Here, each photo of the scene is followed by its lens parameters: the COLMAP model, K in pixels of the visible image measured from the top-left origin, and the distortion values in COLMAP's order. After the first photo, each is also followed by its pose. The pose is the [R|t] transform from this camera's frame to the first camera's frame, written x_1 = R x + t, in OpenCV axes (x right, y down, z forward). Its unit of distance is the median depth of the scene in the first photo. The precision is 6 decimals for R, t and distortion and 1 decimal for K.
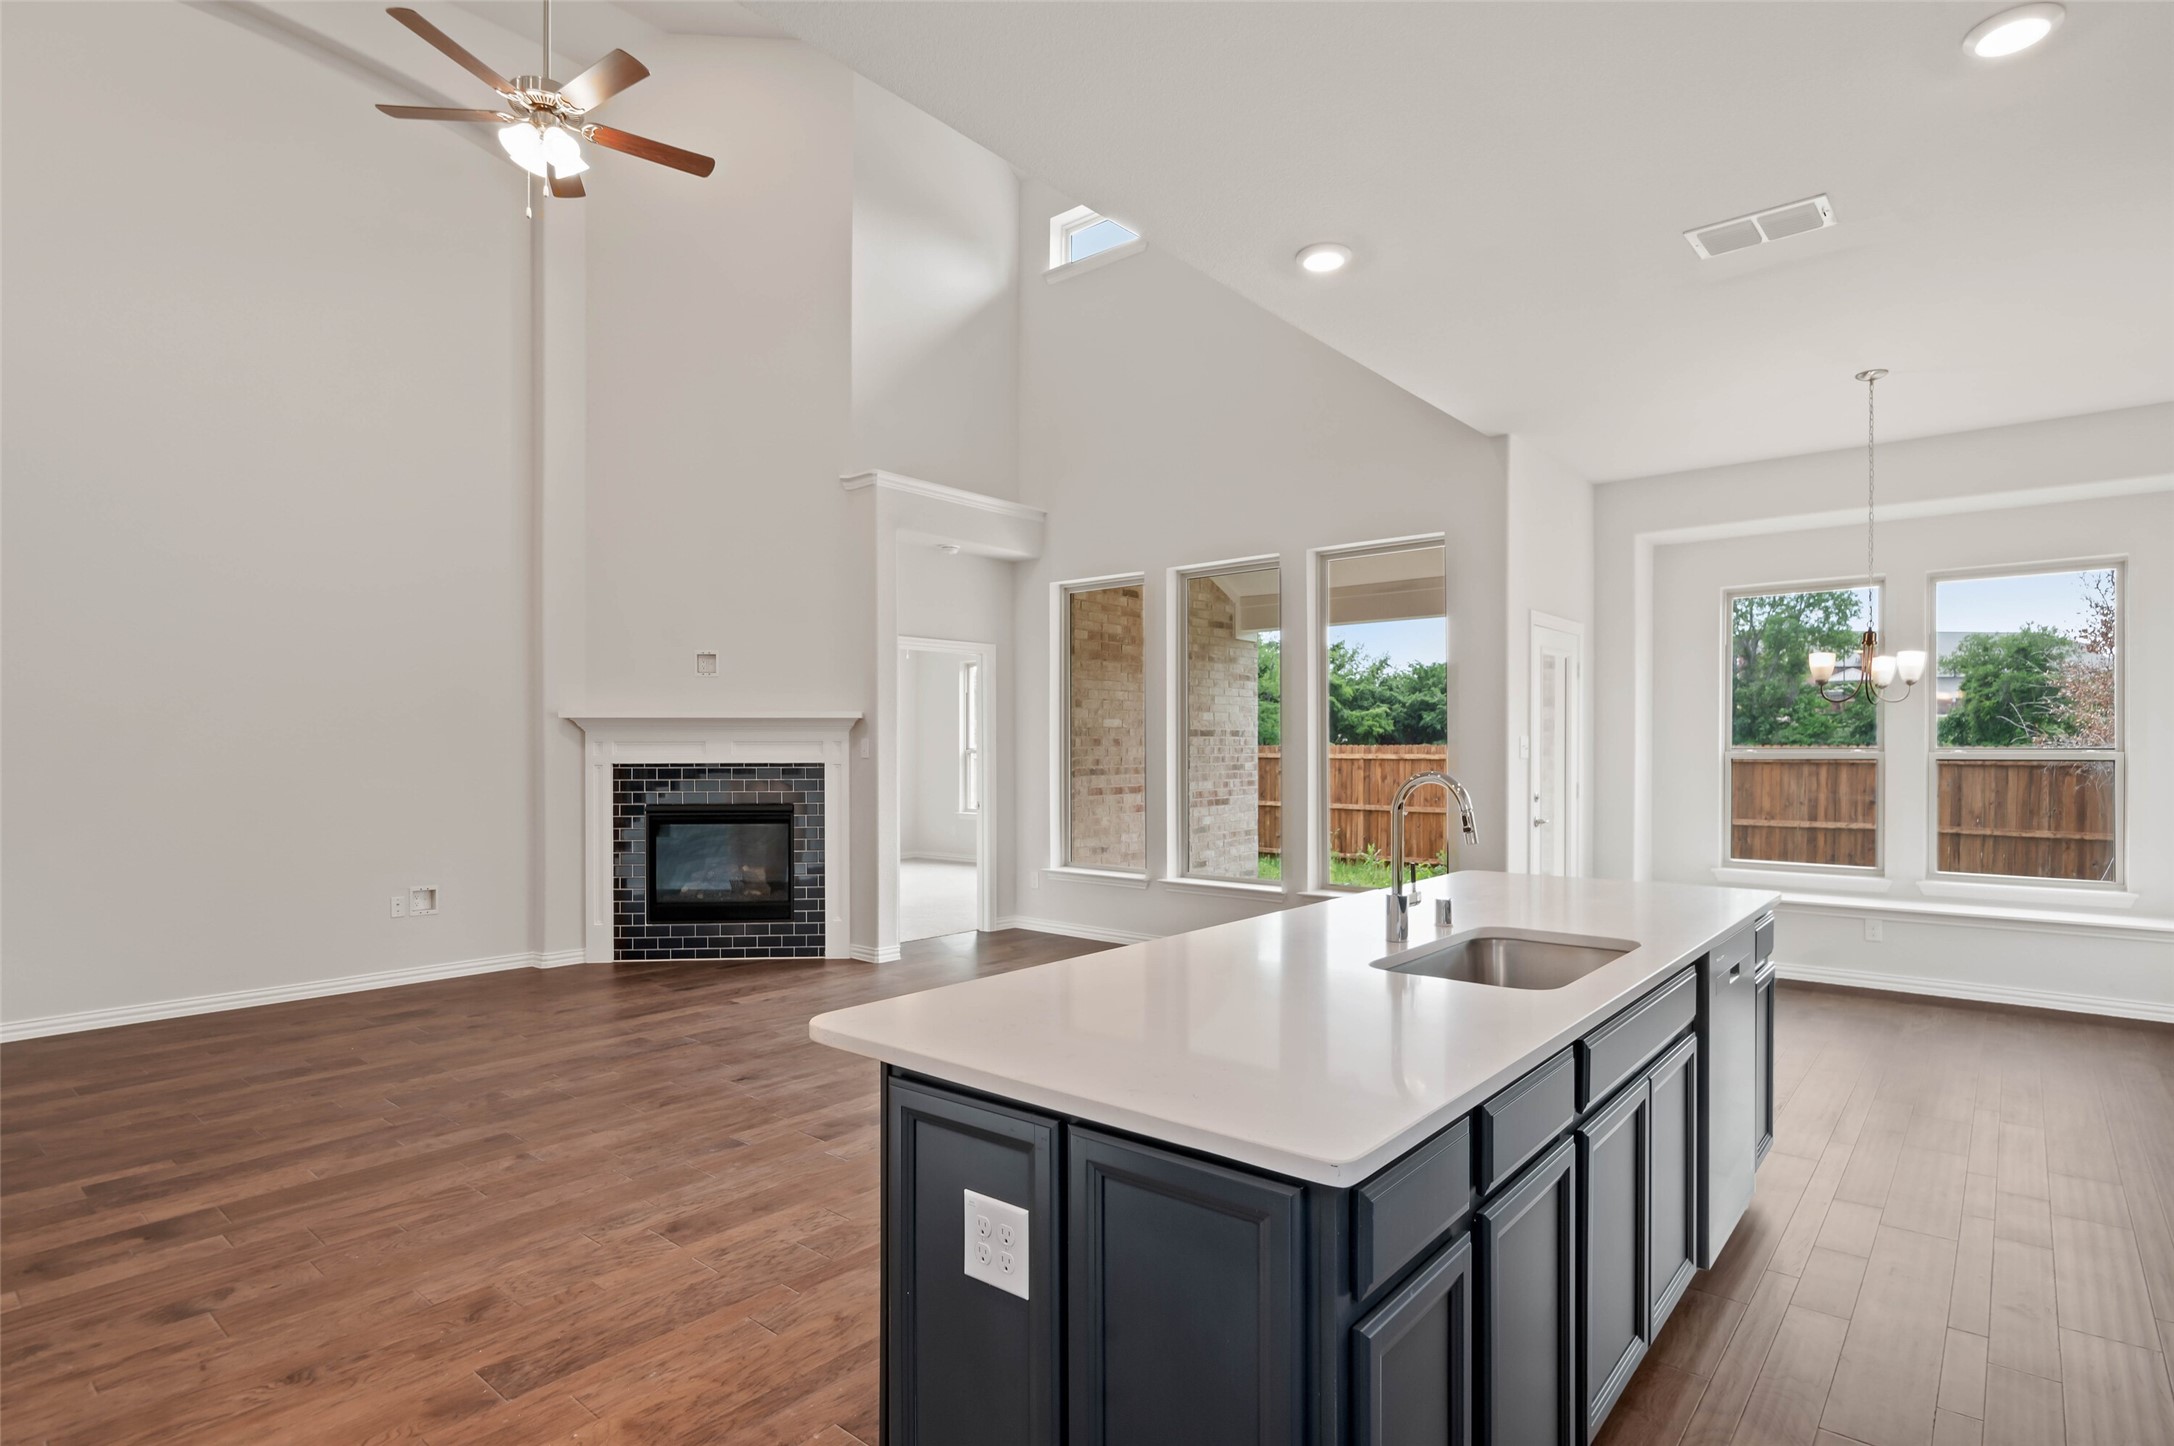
lens RADIAL K [[1092.5, 0, 1094.6], [0, 1092.5, 751.0], [0, 0, 1]] dist [-0.004477, -0.000645]
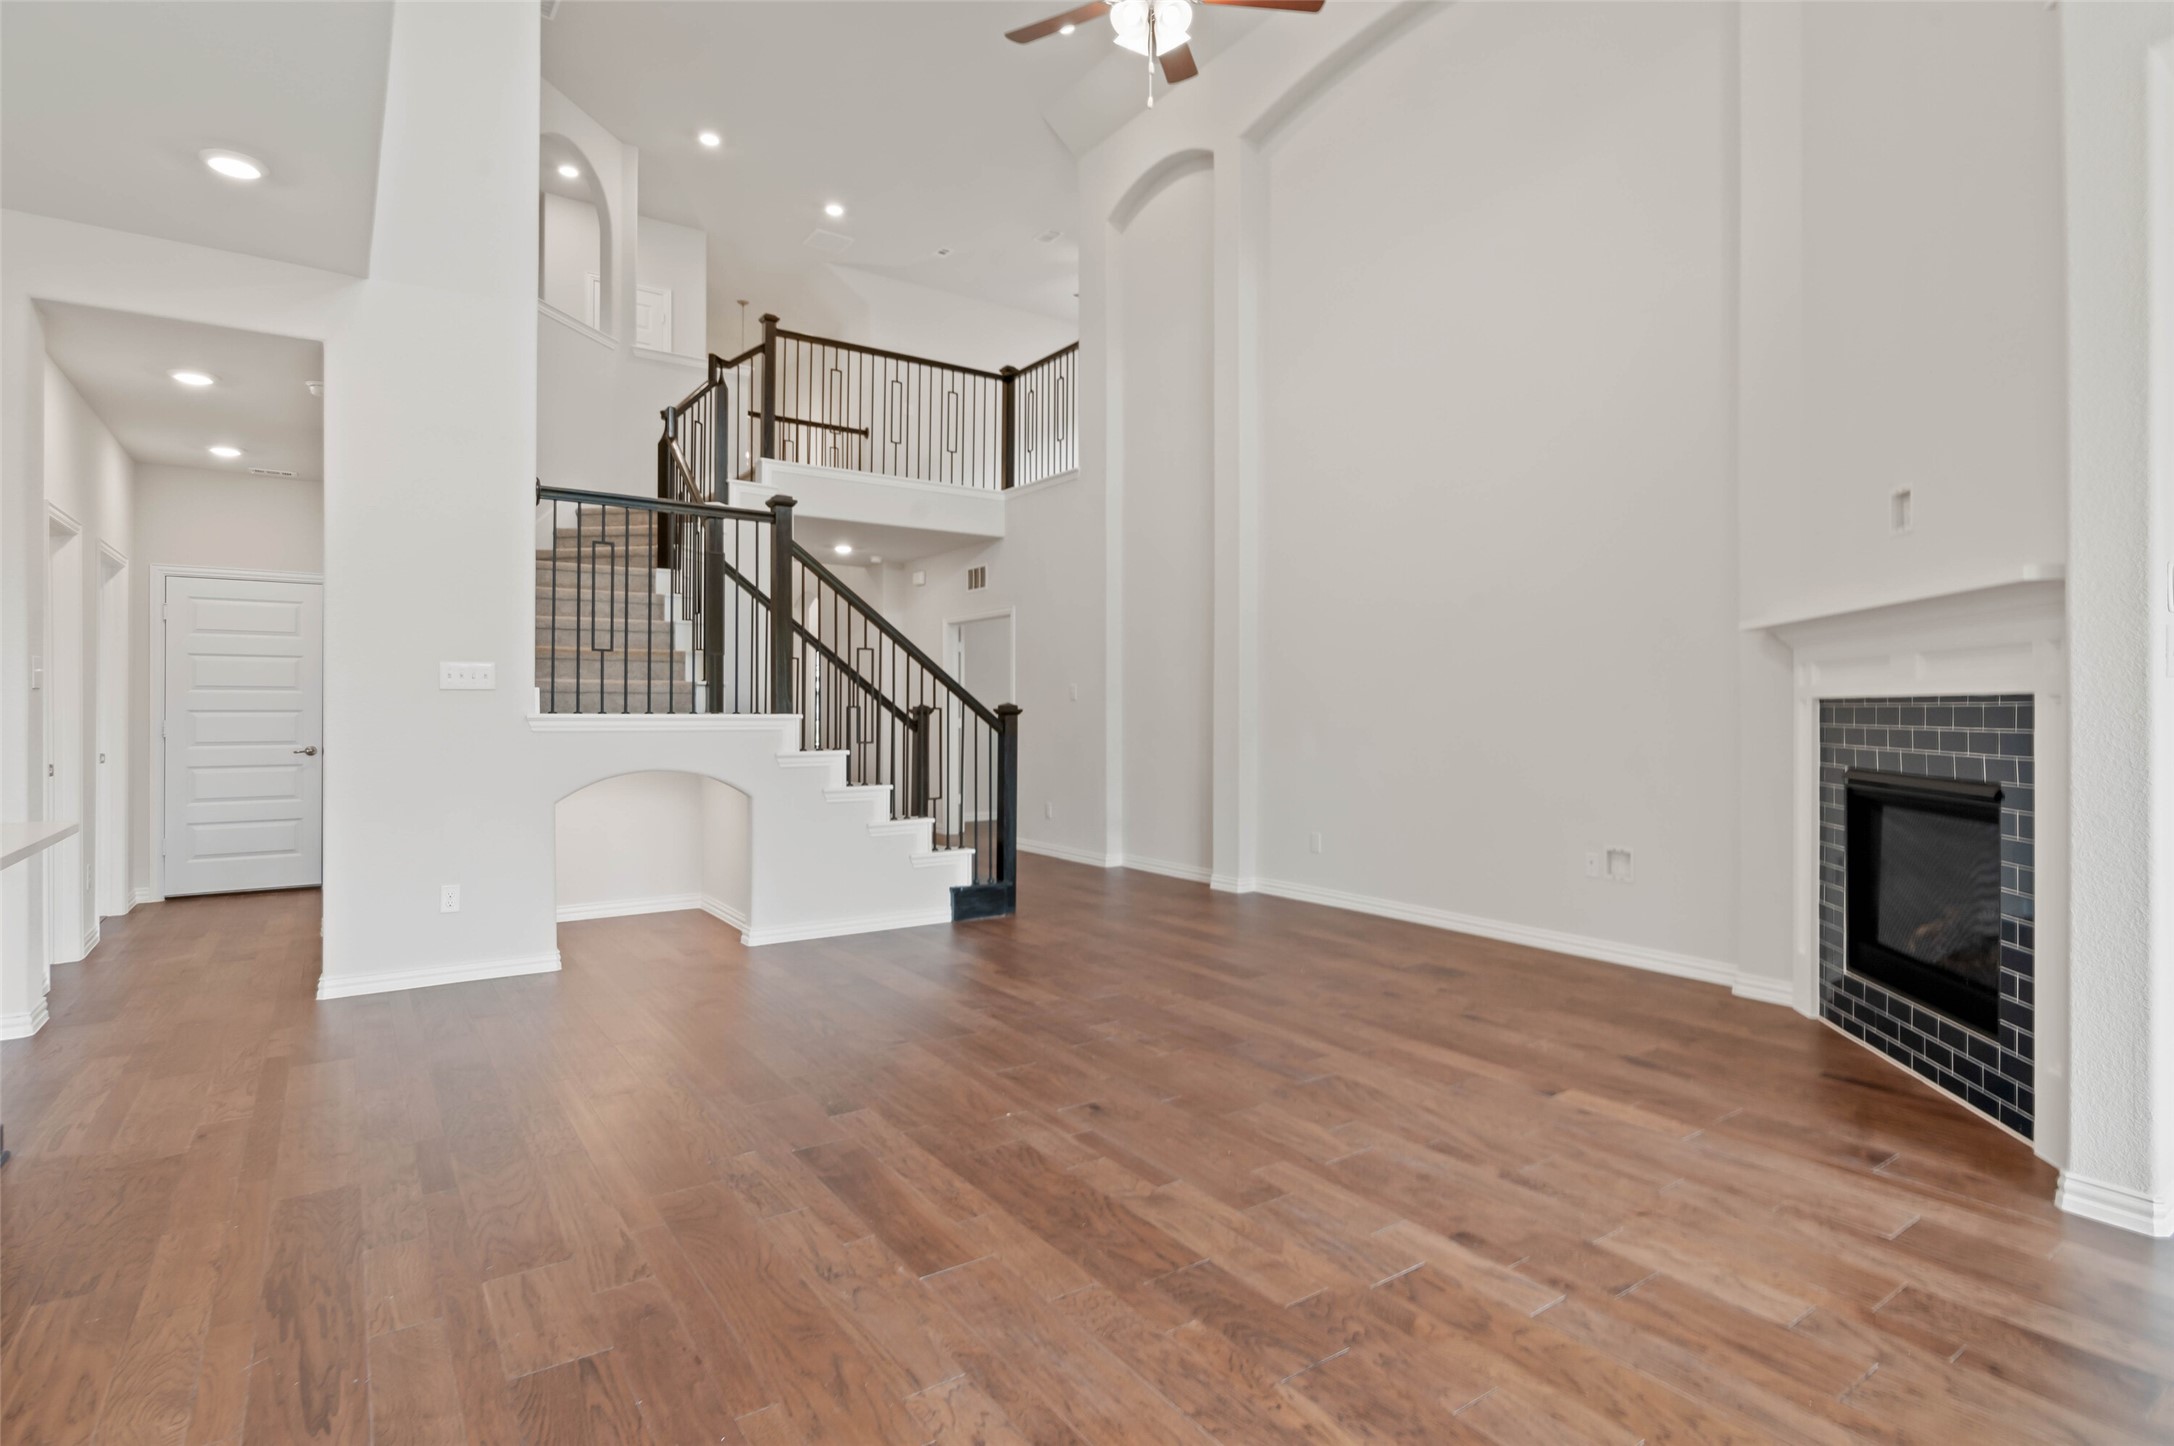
lens RADIAL K [[1092.5, 0, 1142.9], [0, 1092.5, 706.2], [0, 0, 1]] dist [-0.004477, -0.000645]
pose [[-0.232959, -0.002416, -0.972483, 0.249363], [-0.005369, 0.999985, -0.001198, 0.018997], [0.972472, 0.004942, -0.232969, 0.771965]]
